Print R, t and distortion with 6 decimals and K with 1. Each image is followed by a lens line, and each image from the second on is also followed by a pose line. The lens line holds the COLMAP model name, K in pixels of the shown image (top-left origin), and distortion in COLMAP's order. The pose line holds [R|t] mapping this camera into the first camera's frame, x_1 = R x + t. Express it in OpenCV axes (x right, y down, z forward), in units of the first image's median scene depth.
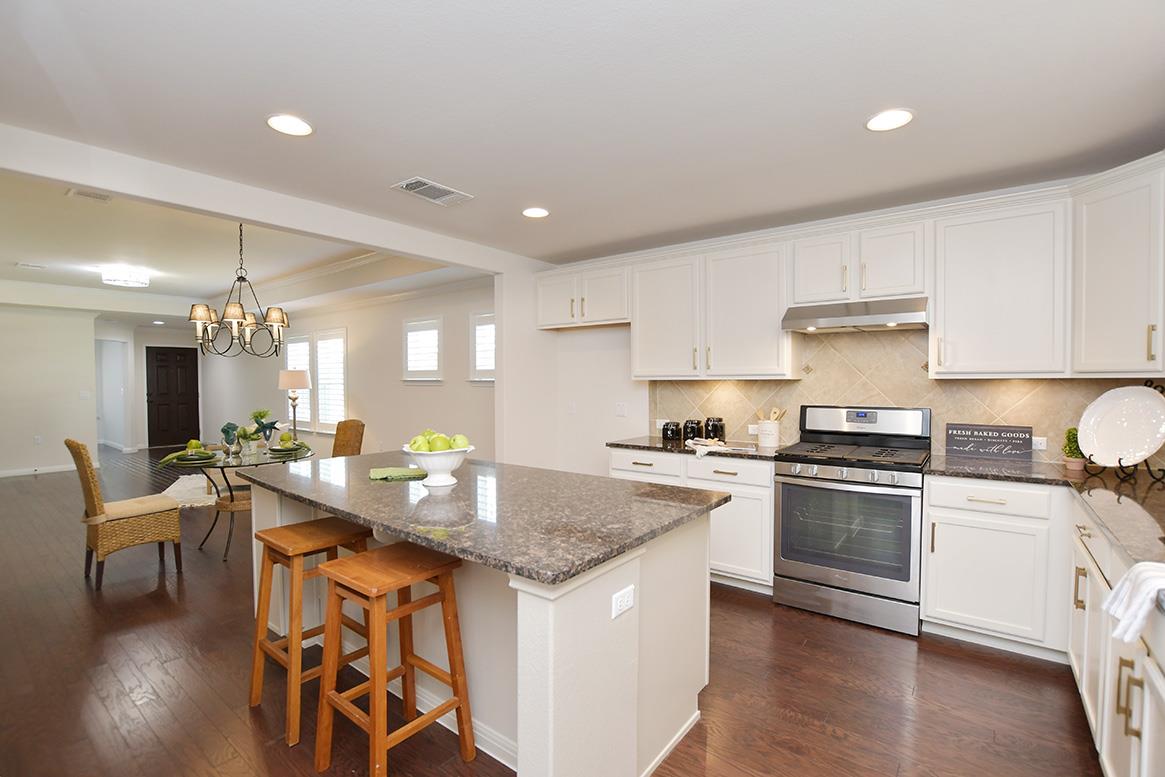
lens RADIAL K [[532.3, 0, 569.2], [0, 532.3, 391.6], [0, 0, 1]] dist [-0.024454, 0.000618]
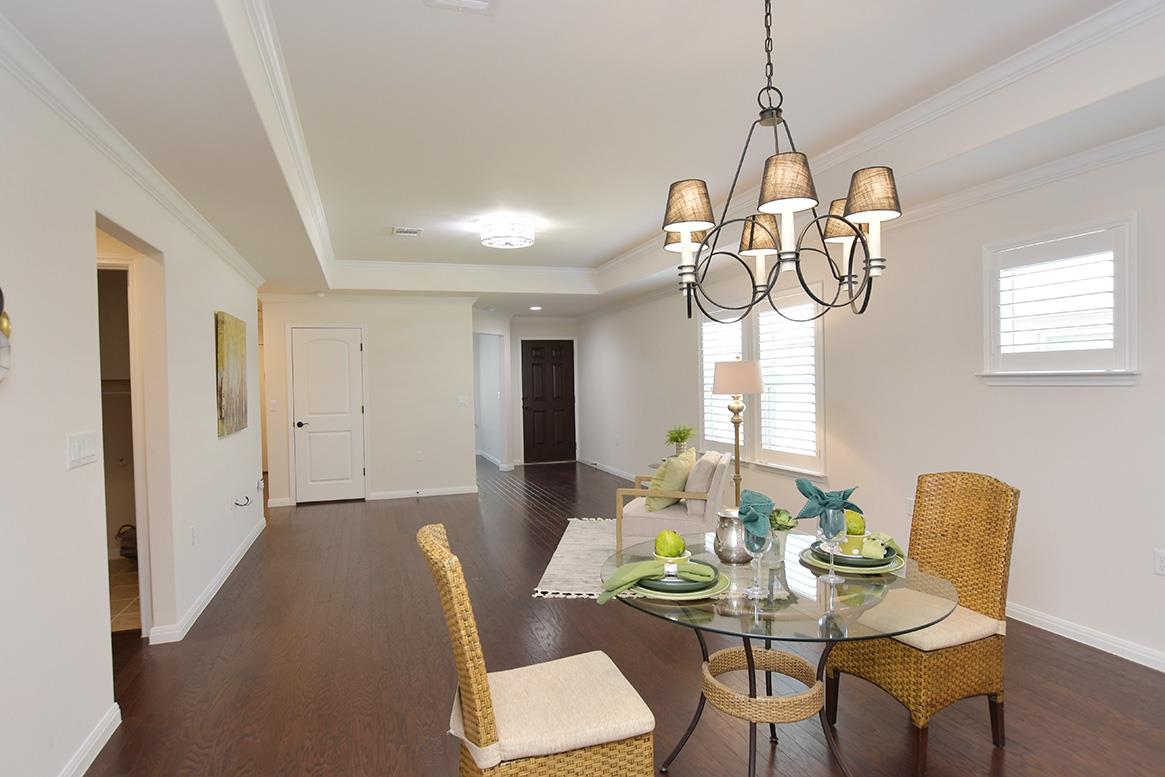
lens RADIAL K [[626.8, 0, 576.5], [0, 626.8, 389.8], [0, 0, 1]] dist [-0.033389, 0.000043]
pose [[0.839915, -0.005636, -0.542688, -0.394102], [0.004780, 0.999984, -0.002988, -0.010463], [0.542696, -0.000084, 0.839929, 0.431734]]
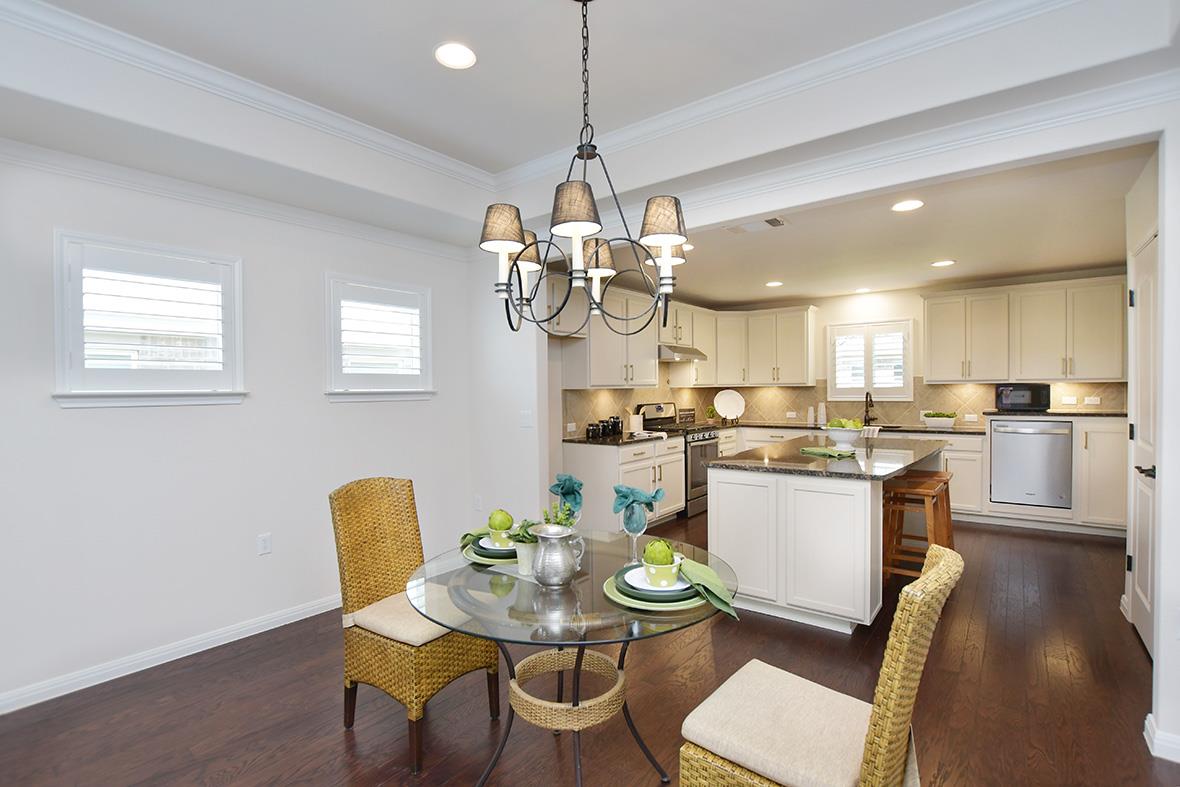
lens RADIAL K [[548.3, 0, 586.8], [0, 548.3, 397.1], [0, 0, 1]] dist [-0.028644, 0.000066]
pose [[-0.005311, -0.010335, 0.999932, -0.846124], [0.035294, 0.999322, 0.010516, -0.013582], [-0.999363, 0.035348, -0.004943, 0.805733]]
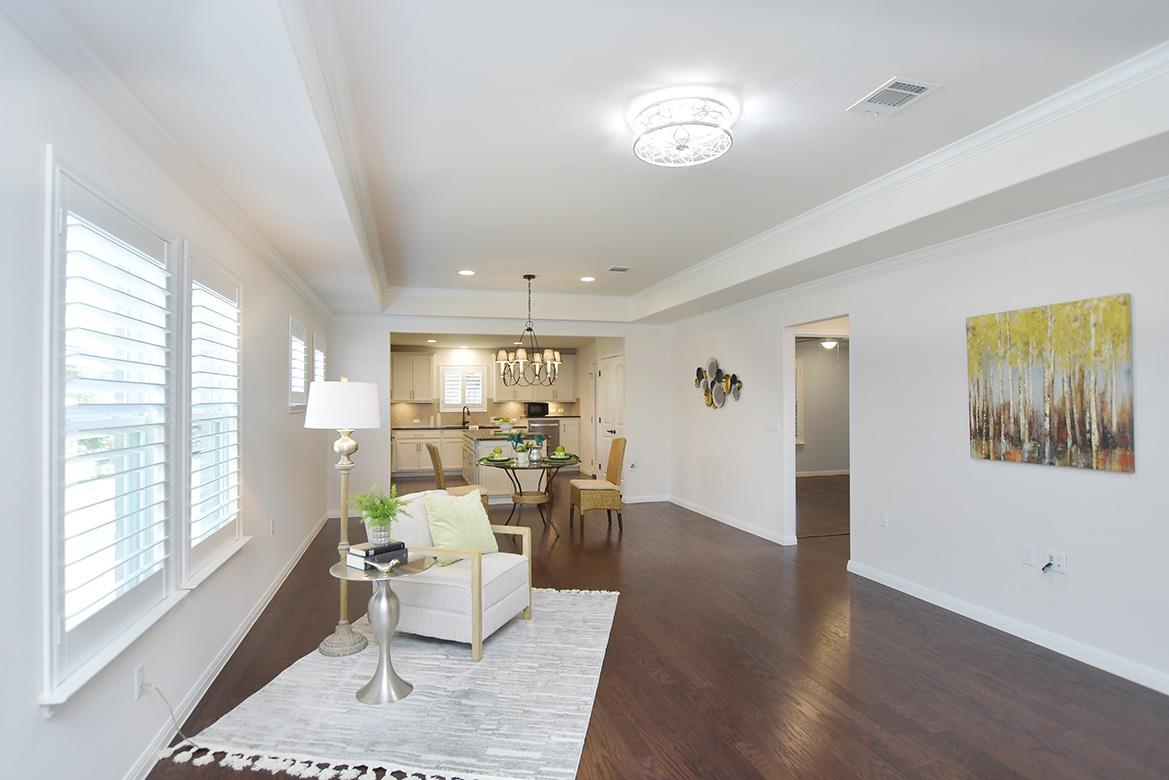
lens RADIAL K [[594.5, 0, 584.5], [0, 594.5, 390.0], [0, 0, 1]] dist [-0.020842, 0.000441]
pose [[-0.822639, 0.015395, 0.568356, -1.283900], [0.018283, 0.999833, -0.000618, -0.042601], [-0.568271, 0.009883, -0.822782, 1.753560]]
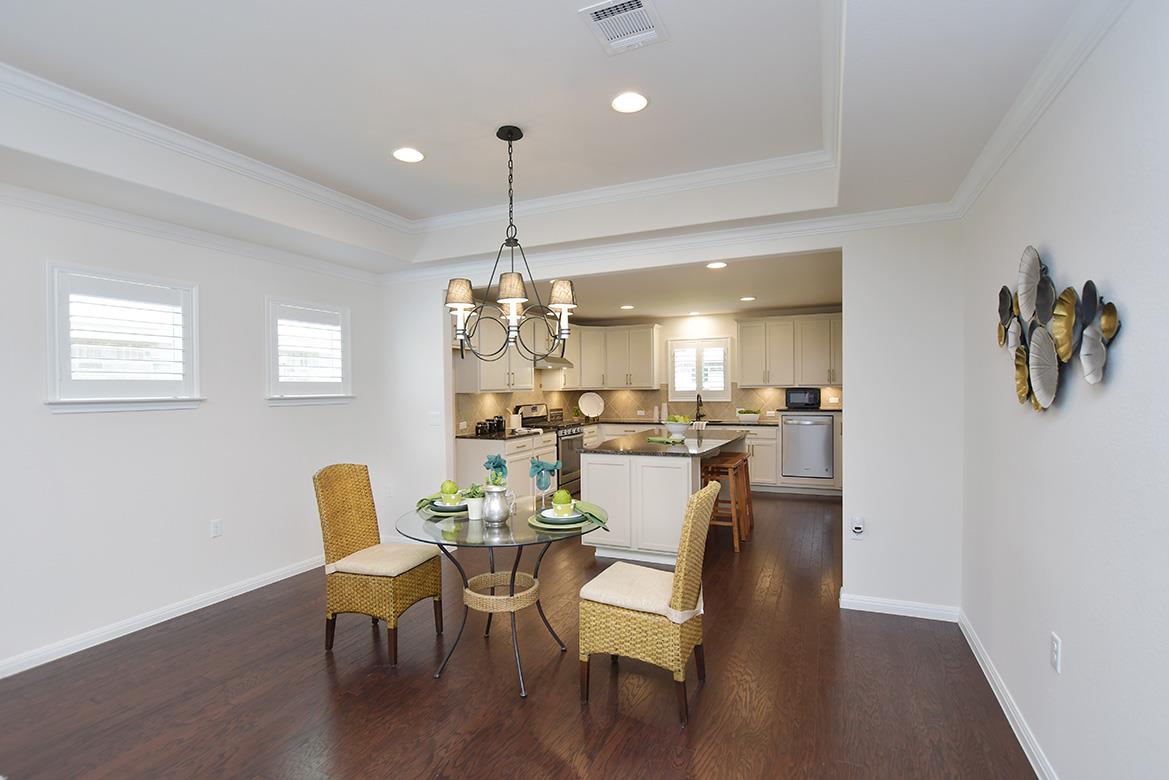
lens RADIAL K [[548.1, 0, 582.2], [0, 548.1, 390.1], [0, 0, 1]] dist [-0.027558, -0.000157]
pose [[-0.251424, 0.002146, 0.967875, -1.040756], [0.035645, 0.999340, 0.007044, -0.023977], [-0.967220, 0.036270, -0.251335, 0.874524]]
